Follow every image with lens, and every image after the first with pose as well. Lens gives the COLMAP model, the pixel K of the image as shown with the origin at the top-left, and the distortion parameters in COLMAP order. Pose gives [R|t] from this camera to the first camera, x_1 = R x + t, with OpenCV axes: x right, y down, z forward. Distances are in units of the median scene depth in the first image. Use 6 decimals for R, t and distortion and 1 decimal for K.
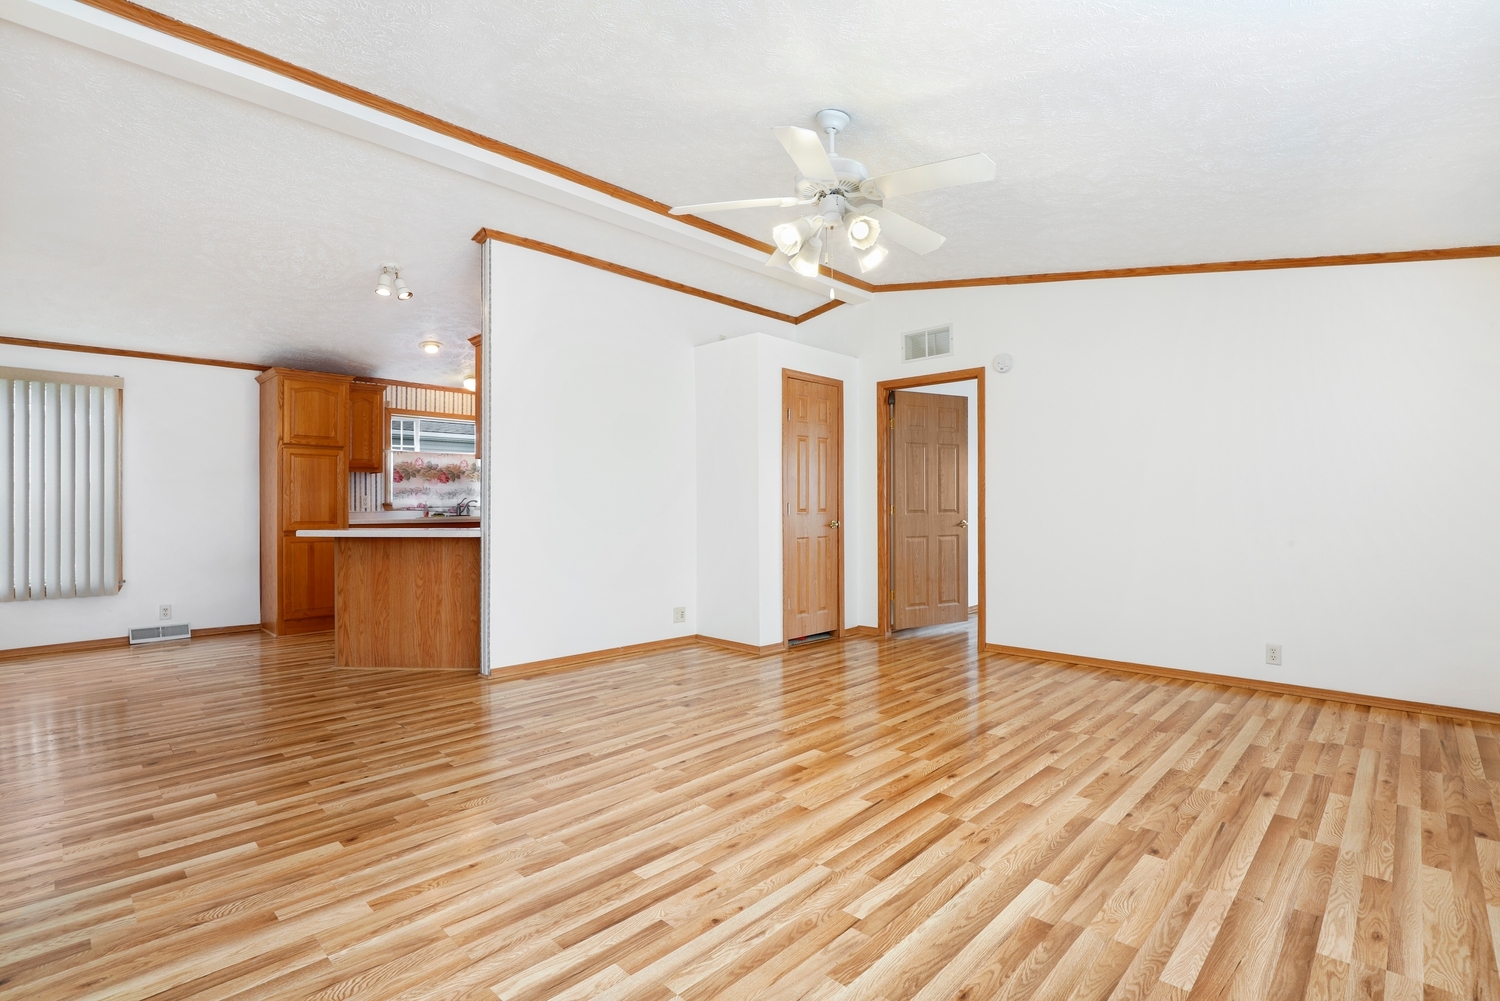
lens RADIAL K [[711.4, 0, 742.7], [0, 711.4, 505.4], [0, 0, 1]] dist [-0.034625, 0.009780]
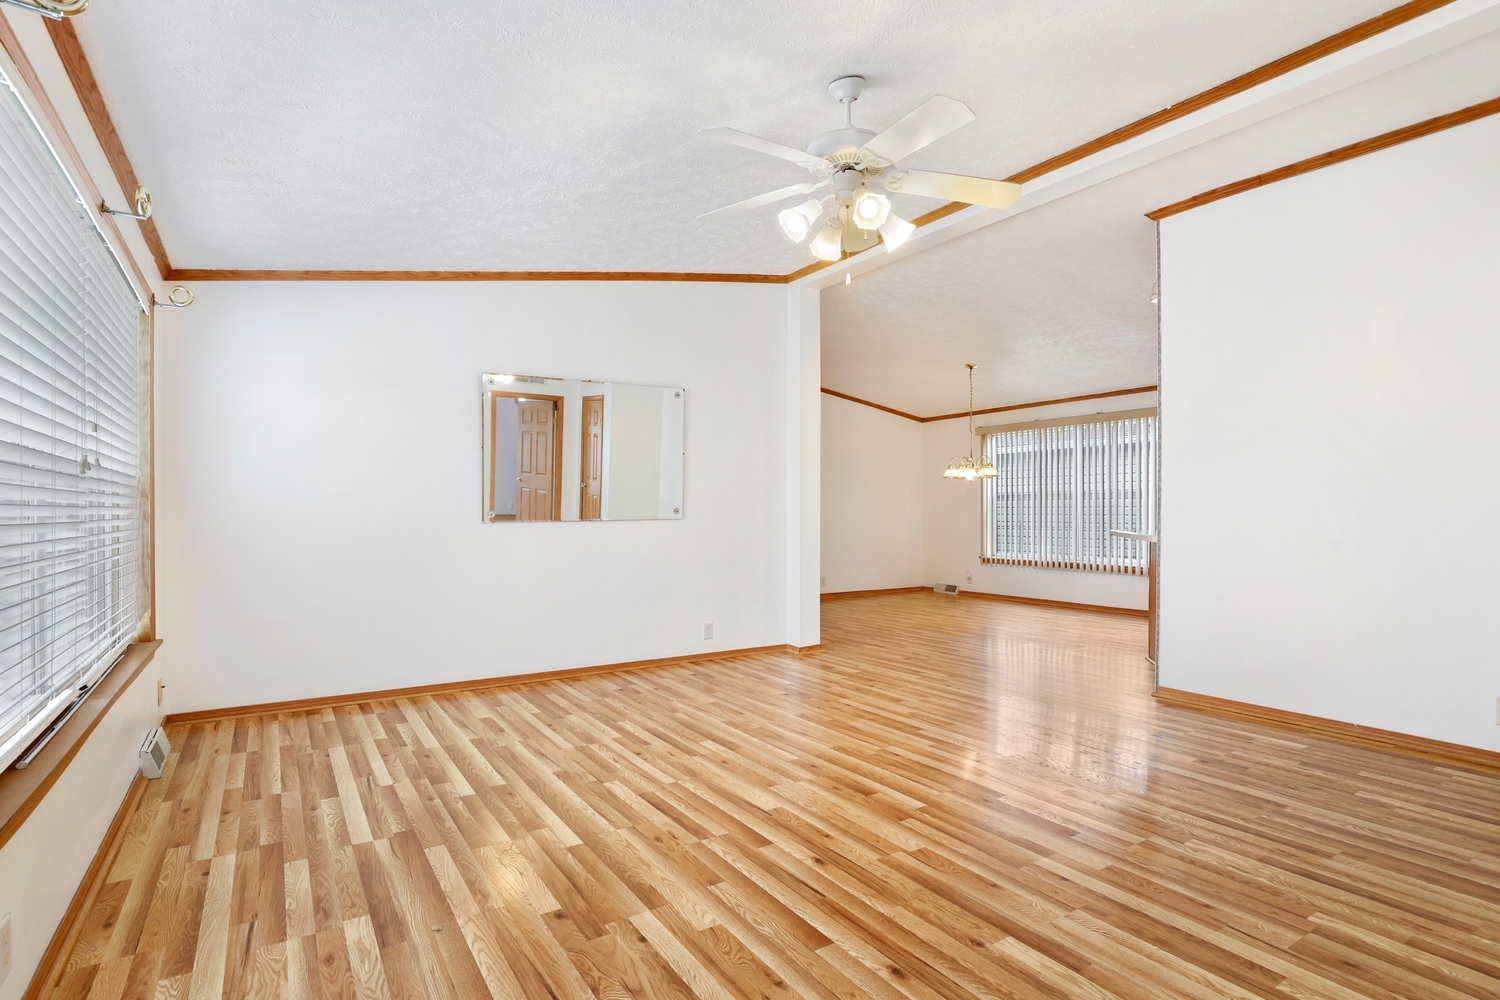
lens RADIAL K [[711.4, 0, 742.7], [0, 711.4, 504.9], [0, 0, 1]] dist [-0.034625, 0.009780]
pose [[-0.209011, -0.005356, -0.977899, 1.252548], [0.002066, 0.999980, -0.005919, -0.001247], [0.977911, -0.003257, -0.208995, 1.266572]]
